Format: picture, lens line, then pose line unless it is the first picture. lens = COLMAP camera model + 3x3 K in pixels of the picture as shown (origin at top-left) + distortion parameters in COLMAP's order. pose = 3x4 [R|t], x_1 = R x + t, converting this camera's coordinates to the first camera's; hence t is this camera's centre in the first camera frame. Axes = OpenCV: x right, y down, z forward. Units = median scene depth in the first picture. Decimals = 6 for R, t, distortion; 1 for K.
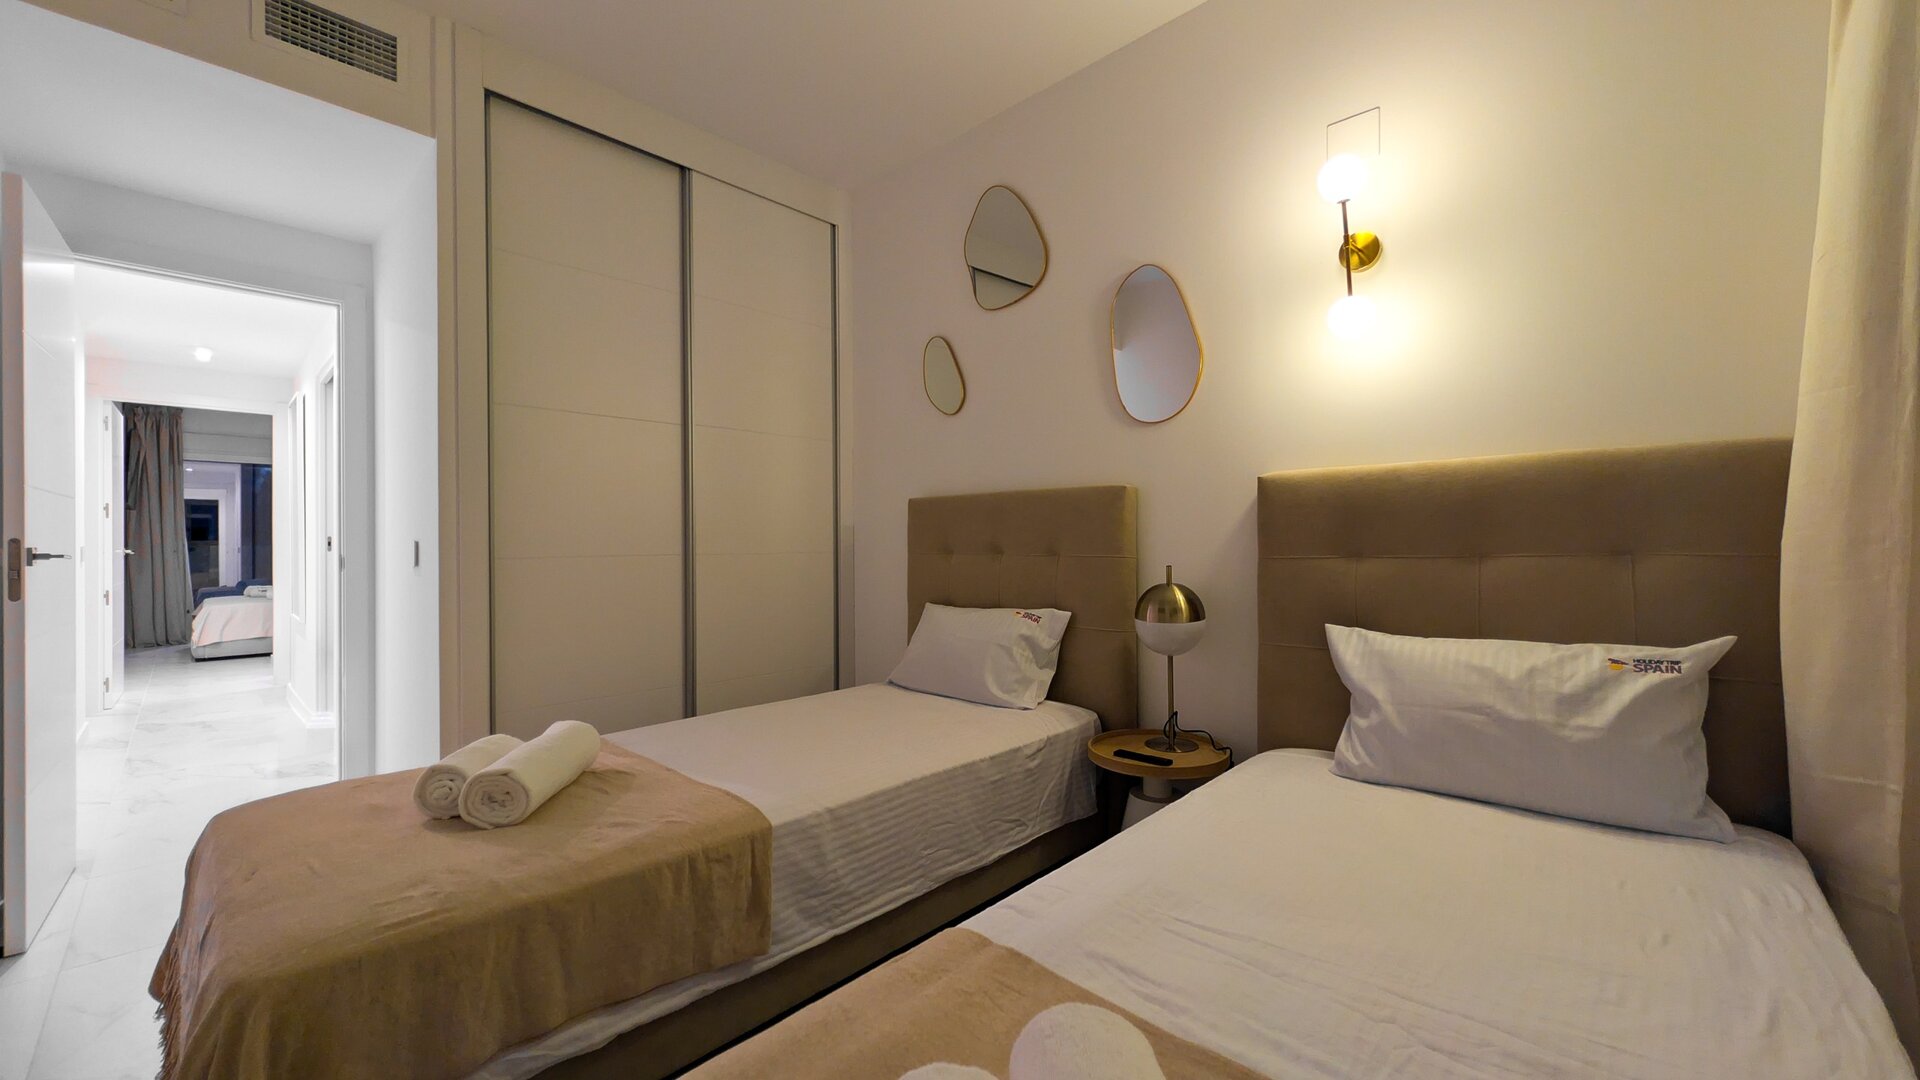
lens RADIAL K [[739.4, 0, 960.0], [0, 739.4, 540.0], [0, 0, 1]] dist [0.001354, 0.000162]
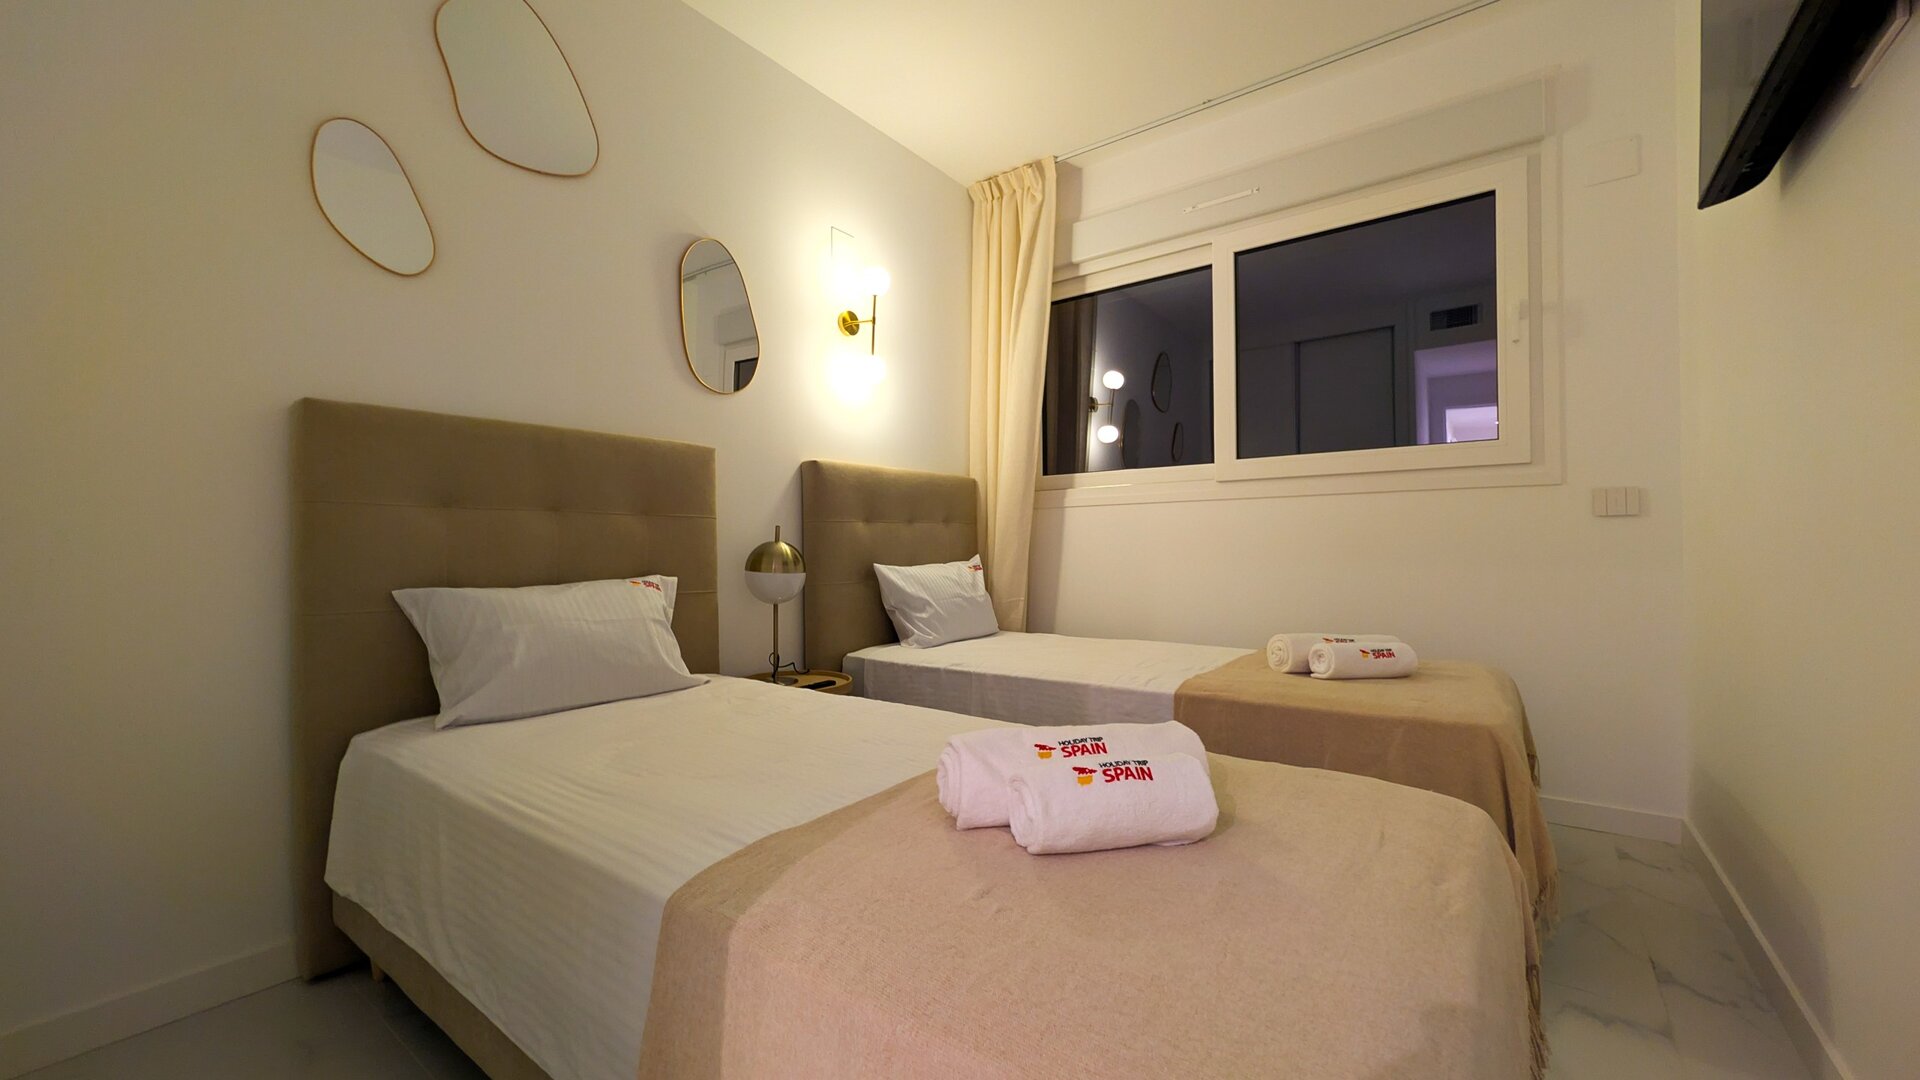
lens RADIAL K [[739.4, 0, 960.0], [0, 739.4, 540.0], [0, 0, 1]] dist [0.001354, 0.000162]
pose [[-0.119418, 0.014782, 0.992734, -0.895132], [0.001871, 0.999891, -0.014664, 0.074768], [-0.992842, 0.000106, -0.119432, 0.854531]]
